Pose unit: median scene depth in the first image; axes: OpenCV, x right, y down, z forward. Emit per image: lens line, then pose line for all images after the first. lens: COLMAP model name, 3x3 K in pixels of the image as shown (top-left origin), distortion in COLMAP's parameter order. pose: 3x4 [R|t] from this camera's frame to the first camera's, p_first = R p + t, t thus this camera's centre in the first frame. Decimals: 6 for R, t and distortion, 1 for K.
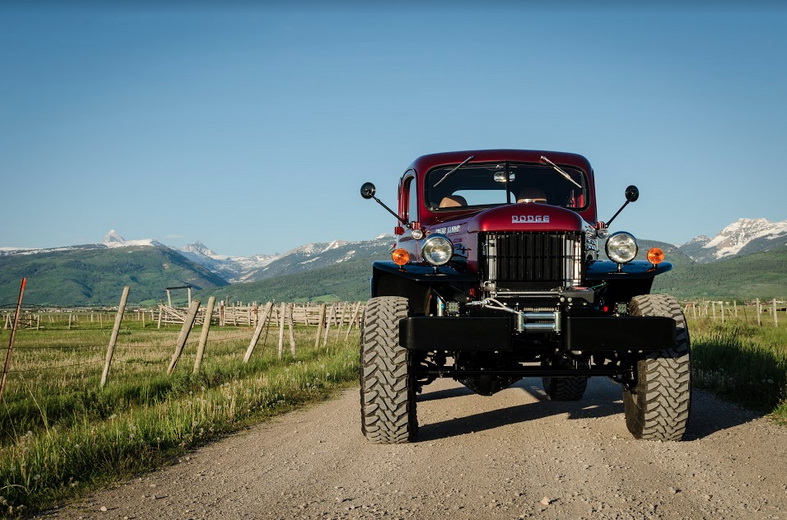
lens RADIAL K [[1190.5, 0, 389.2], [0, 1190.5, 256.8], [0, 0, 1]] dist [0.034381, 0.000000]
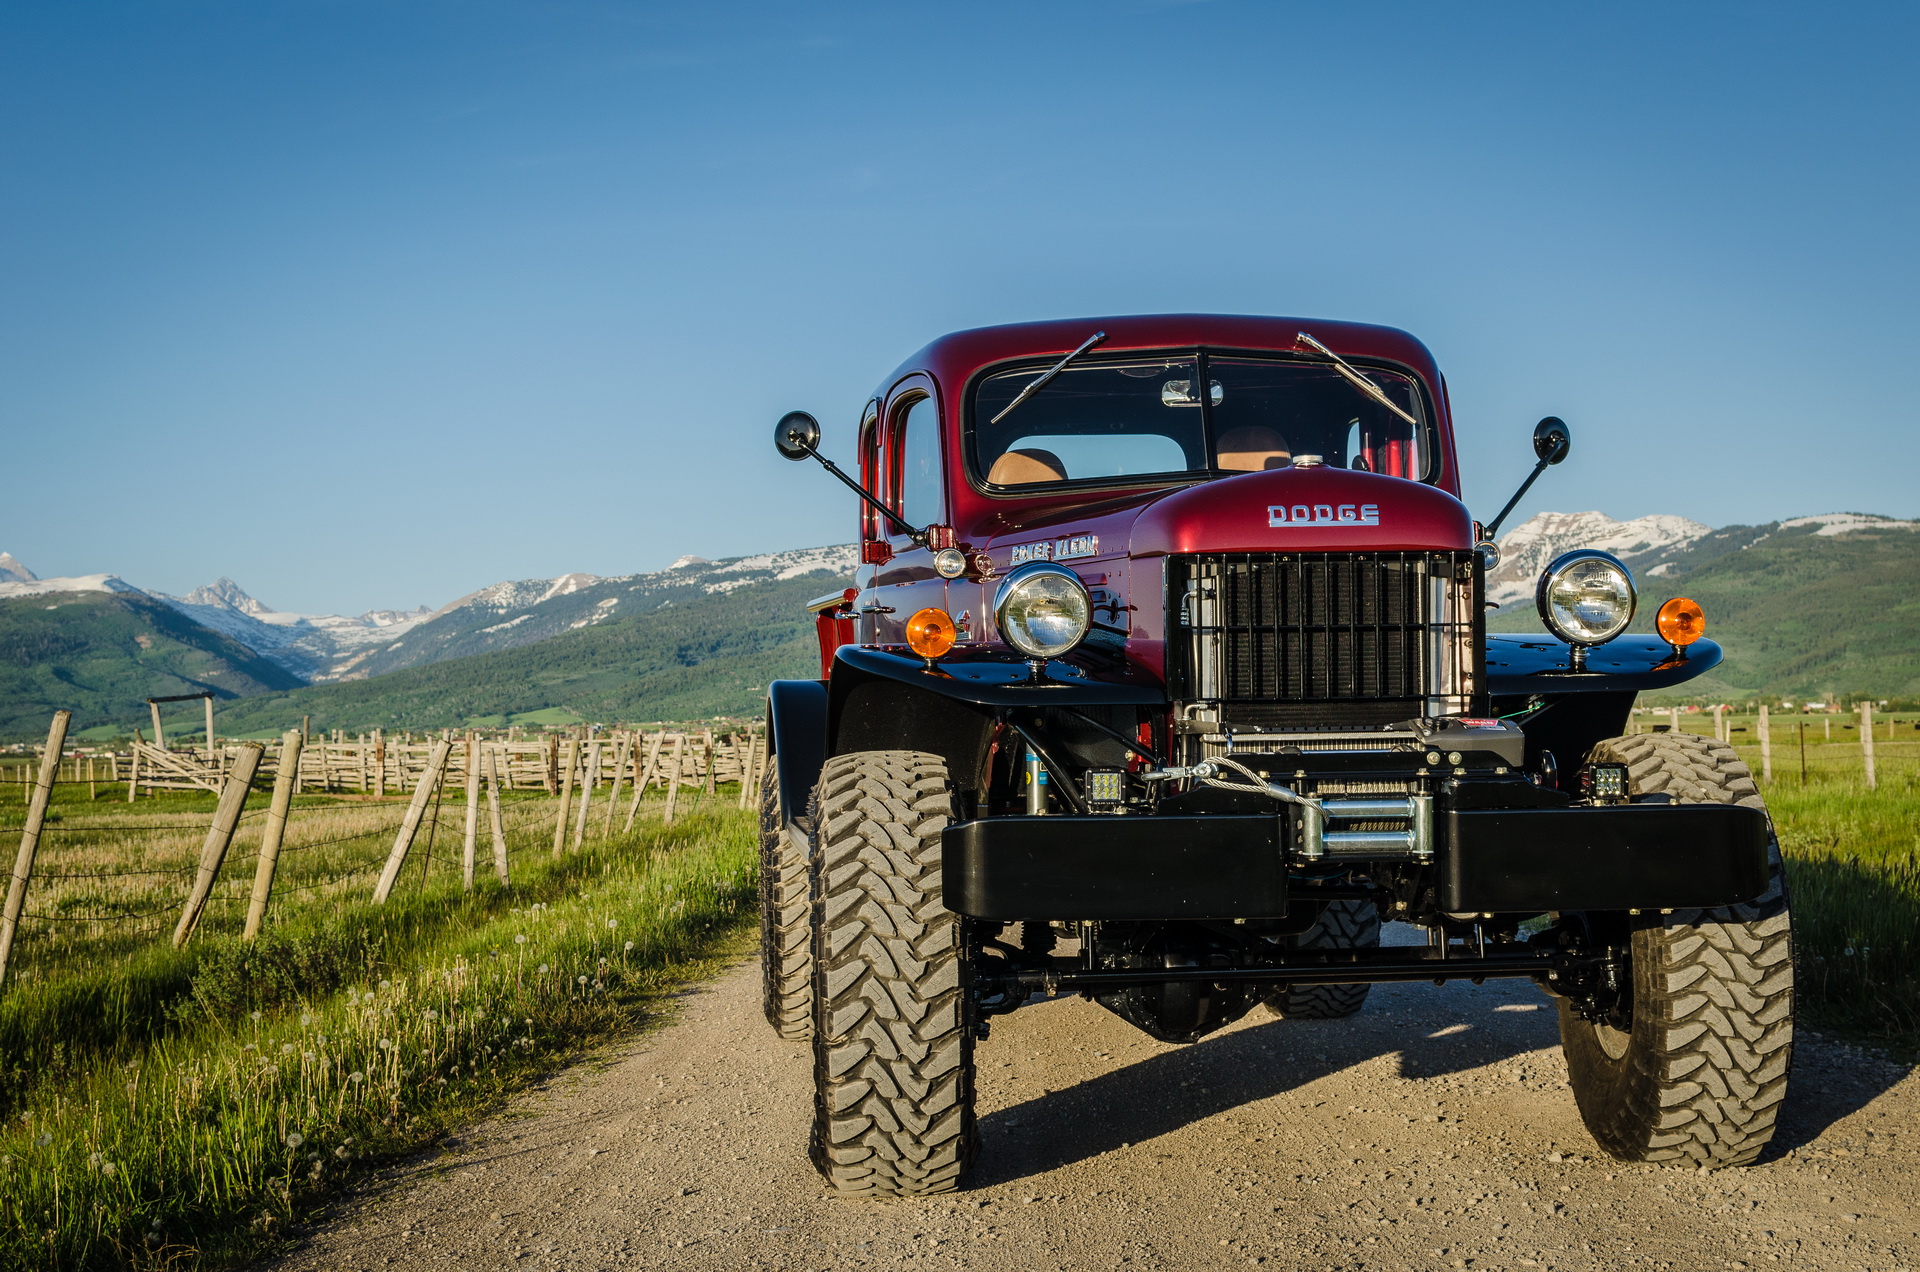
lens RADIAL K [[2898.9, 0, 956.2], [0, 2898.9, 637.0], [0, 0, 1]] dist [0.033617, 0.000000]
pose [[0.996110, -0.011523, 0.087366, -0.053443], [0.010749, 0.999899, 0.009325, -0.006119], [-0.087464, -0.008350, 0.996133, 0.197868]]
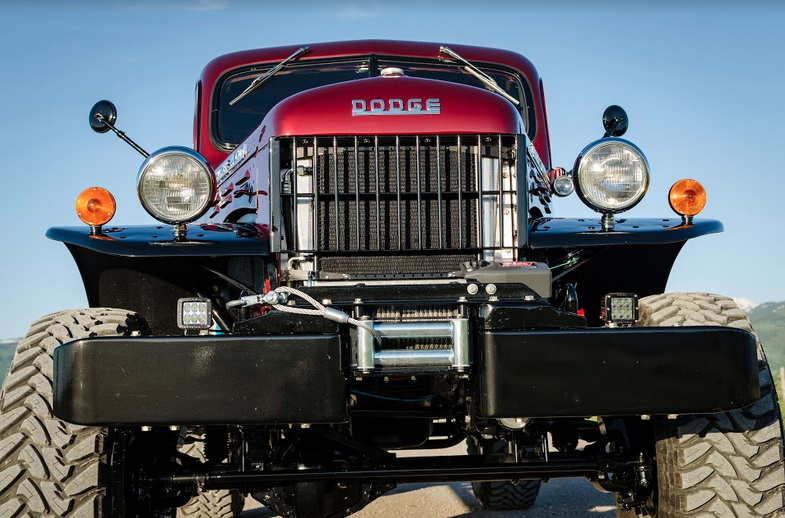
lens RADIAL K [[1187.5, 0, 396.5], [0, 1187.5, 256.4], [0, 0, 1]] dist [0.034381, 0.000000]
pose [[0.998773, -0.016213, 0.046798, 0.096344], [0.019532, 0.997259, -0.071359, 0.049978], [-0.045513, 0.072186, 0.996352, 0.573740]]
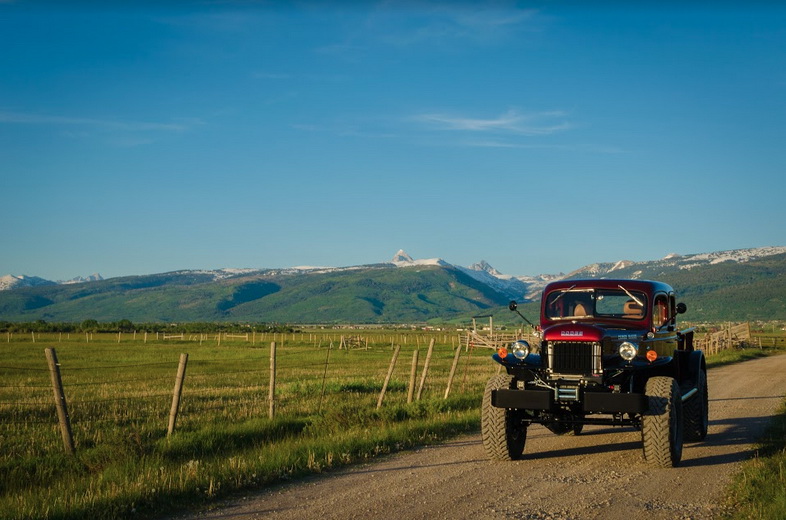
lens RADIAL K [[1189.0, 0, 394.3], [0, 1189.0, 259.1], [0, 0, 1]] dist [0.034381, 0.000000]
pose [[0.972752, 0.002478, -0.231835, 0.260220], [-0.005851, 0.999887, -0.013866, -0.109991], [0.231774, 0.014845, 0.972656, -0.701763]]
